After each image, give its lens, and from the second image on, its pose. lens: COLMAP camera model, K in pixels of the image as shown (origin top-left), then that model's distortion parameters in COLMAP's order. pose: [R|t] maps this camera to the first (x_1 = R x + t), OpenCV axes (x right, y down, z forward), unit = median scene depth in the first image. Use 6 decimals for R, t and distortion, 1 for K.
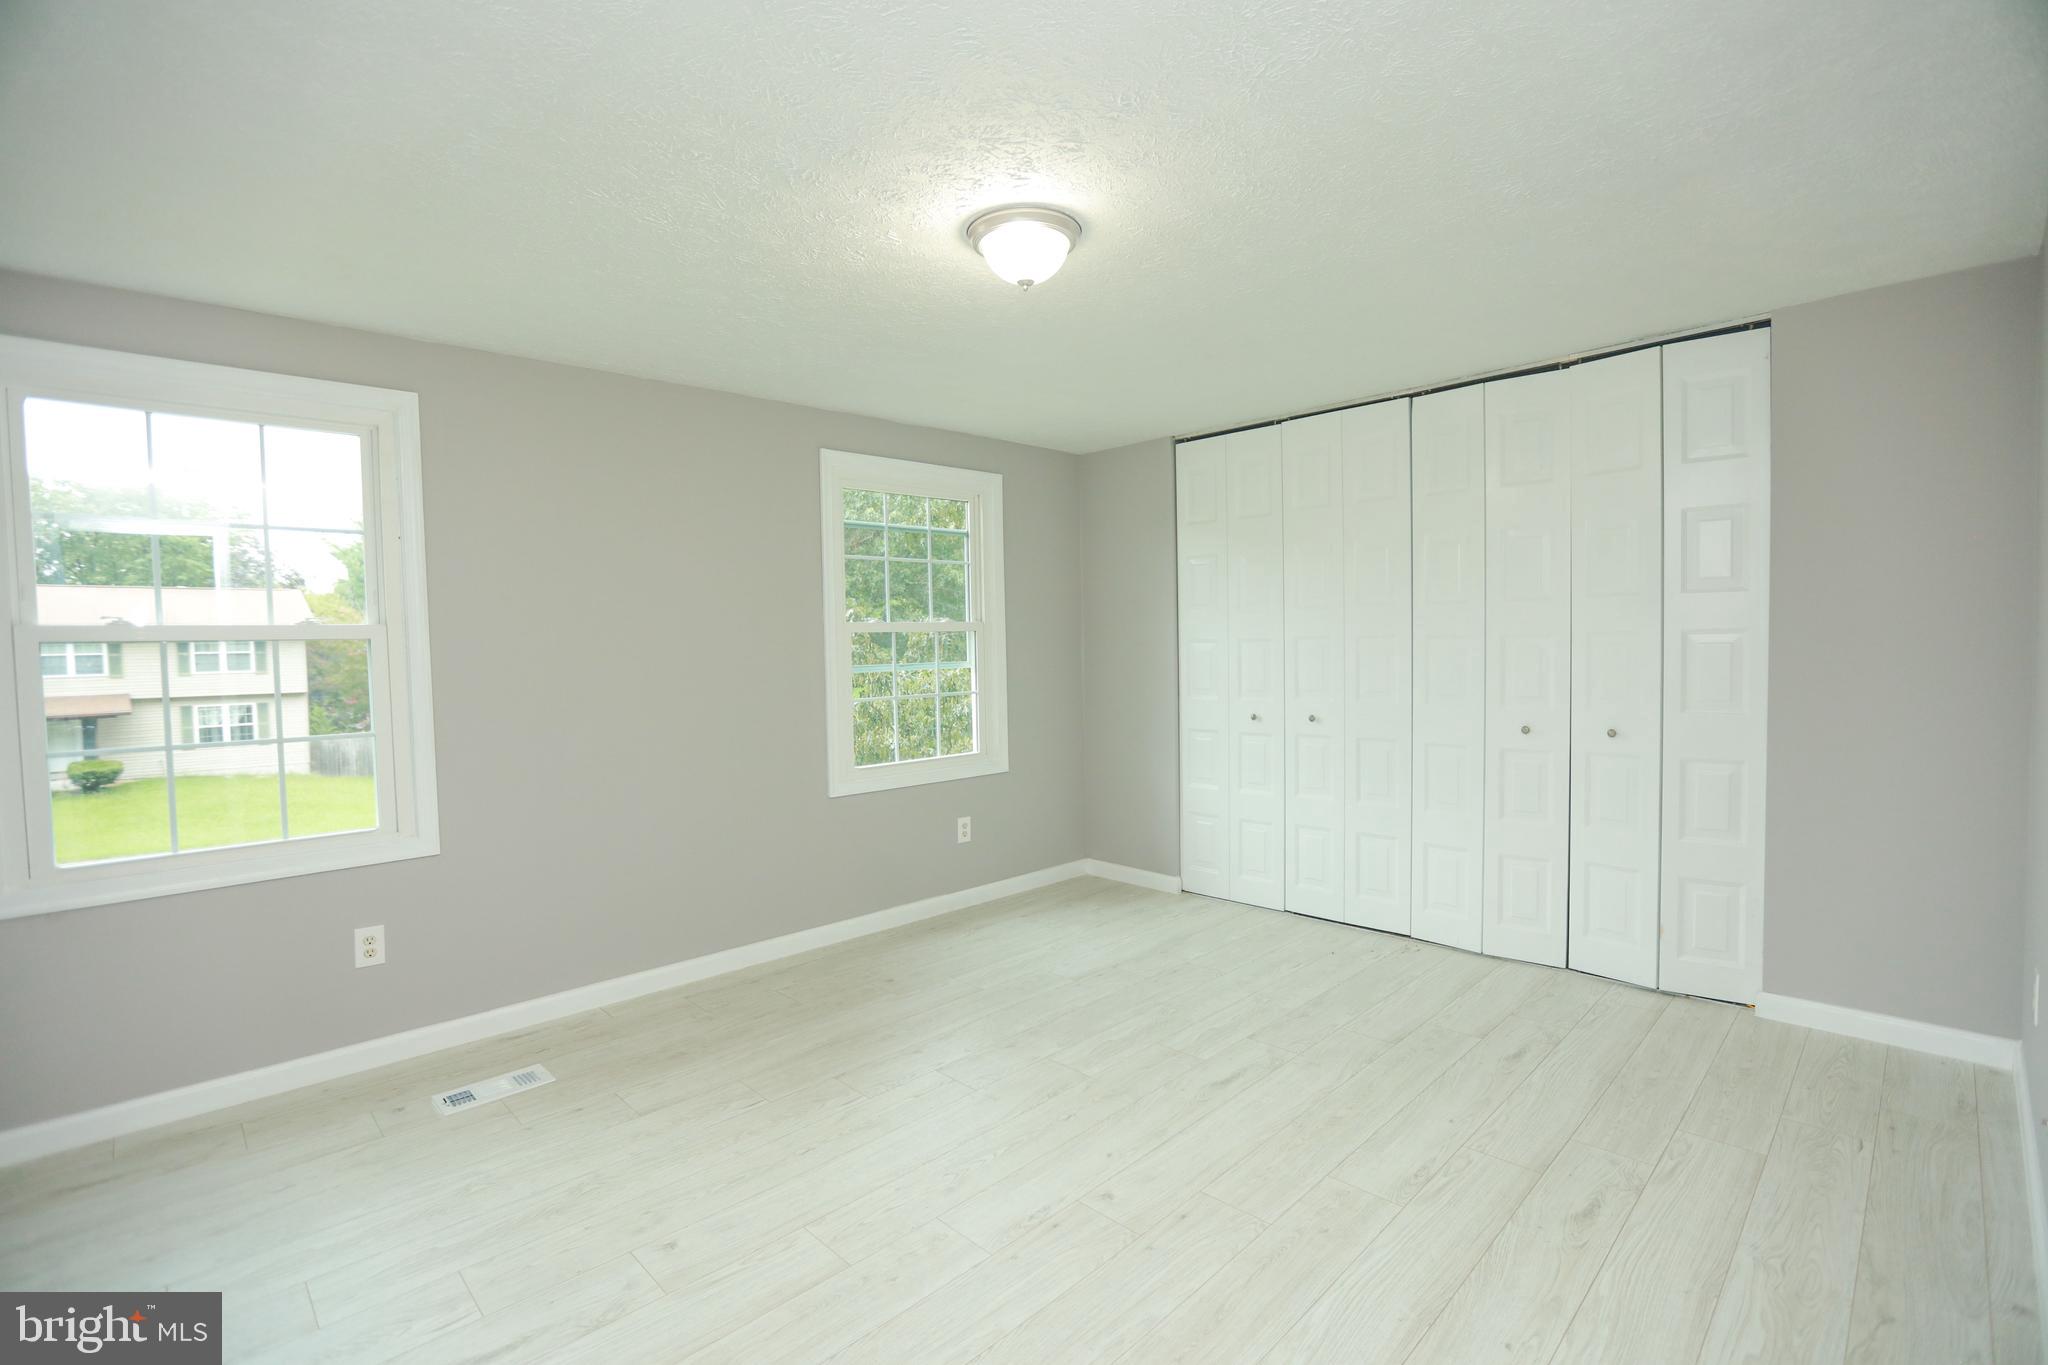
lens RADIAL K [[926.1, 0, 1032.5], [0, 926.1, 679.0], [0, 0, 1]] dist [-0.068996, 0.029758]
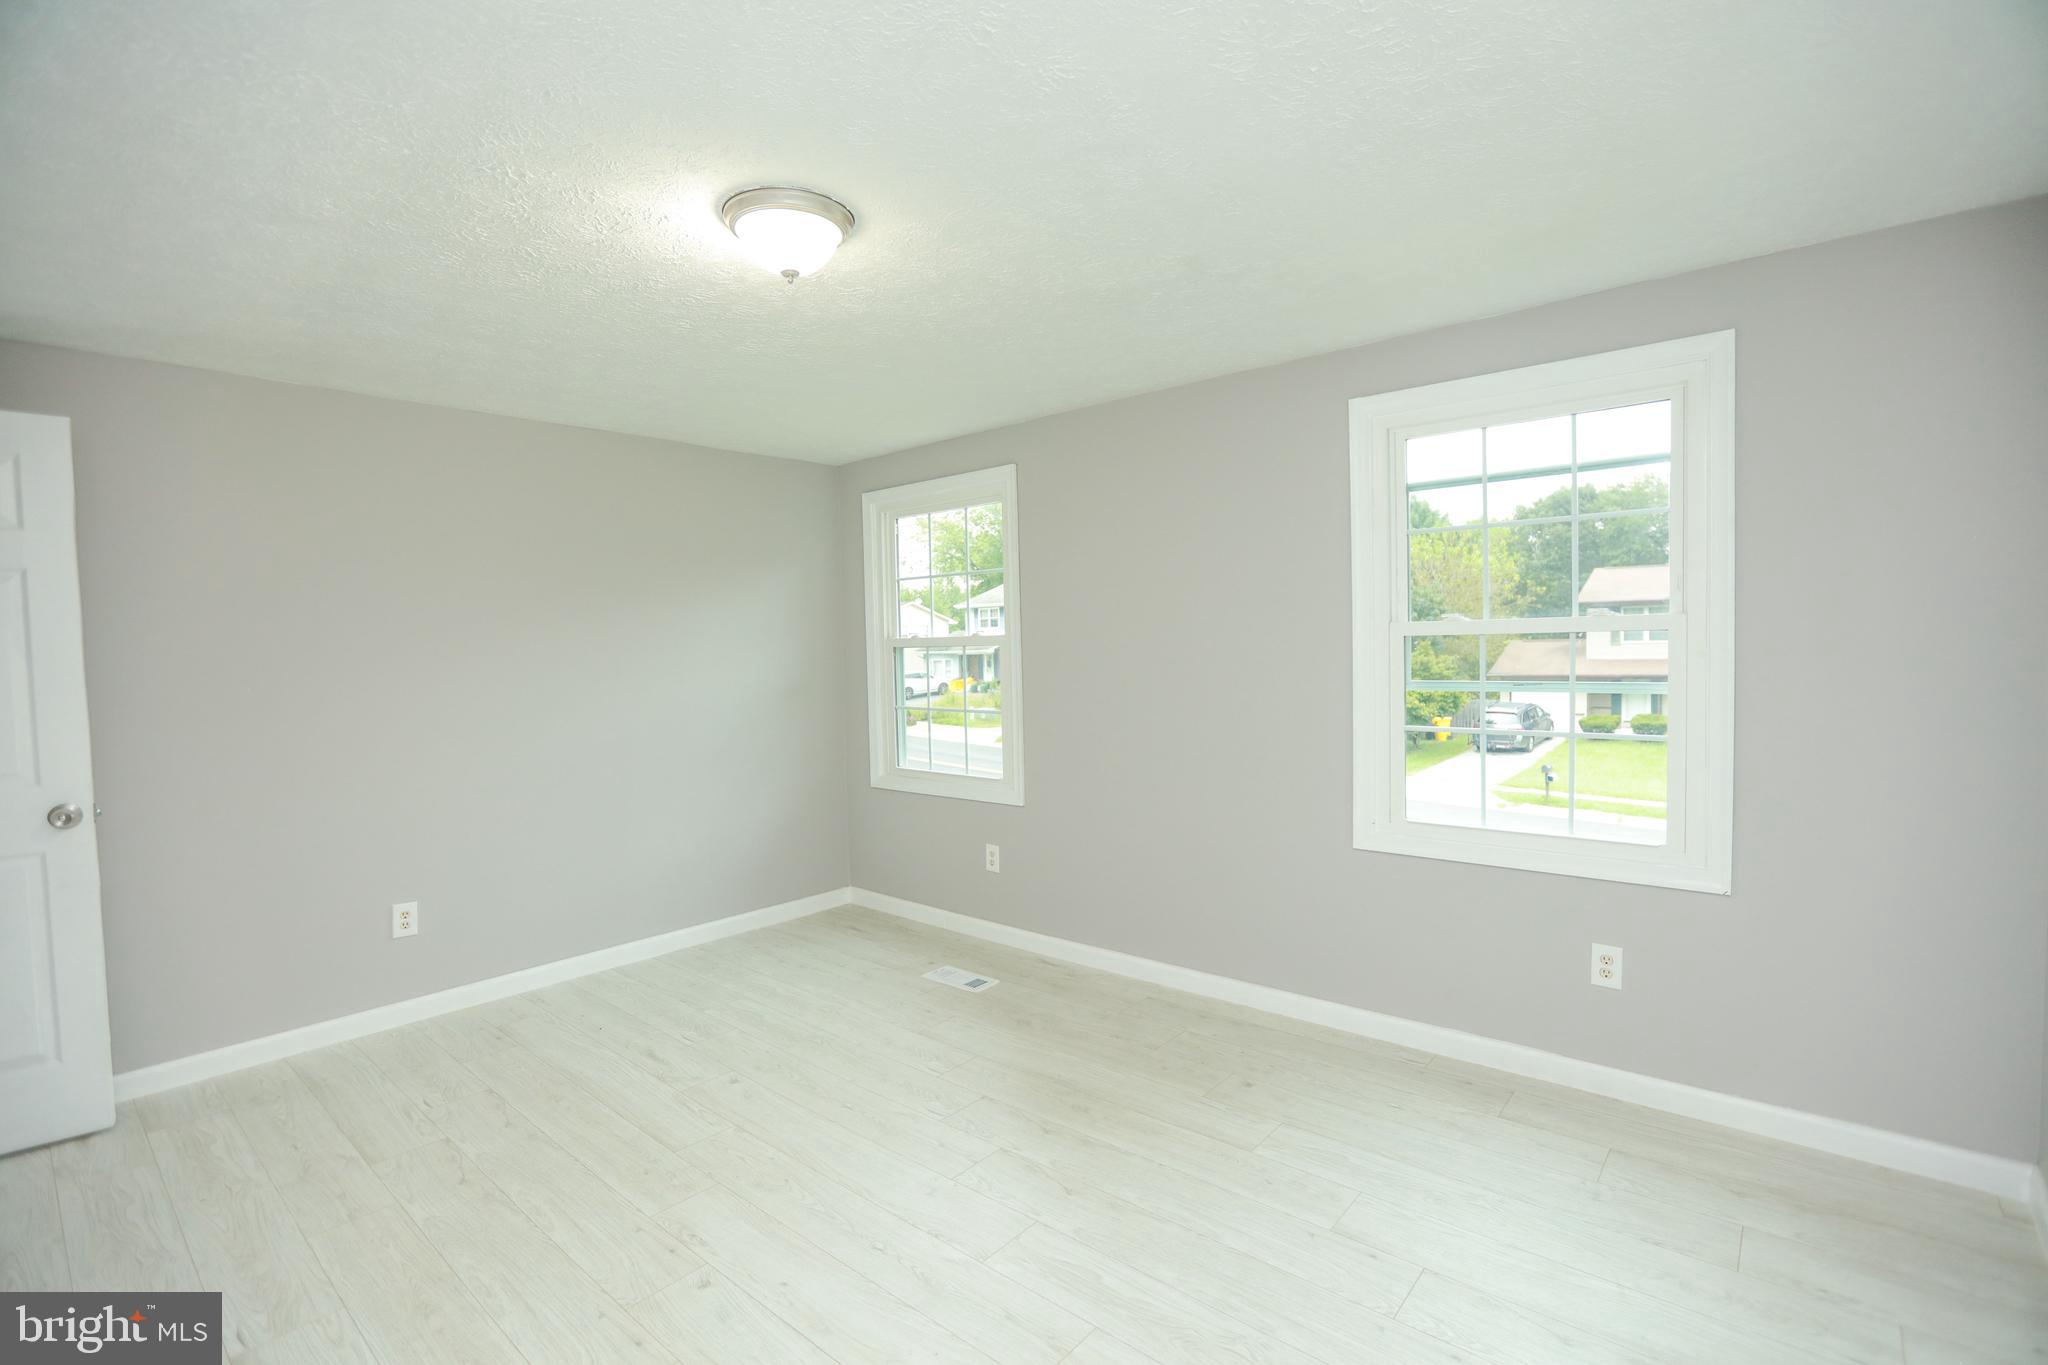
lens RADIAL K [[926.1, 0, 1032.5], [0, 926.1, 679.0], [0, 0, 1]] dist [-0.068996, 0.029758]
pose [[0.087899, 0.056887, -0.994504, 0.707775], [-0.017046, 0.998308, 0.055598, -0.072429], [0.995984, 0.012065, 0.088720, 0.892705]]
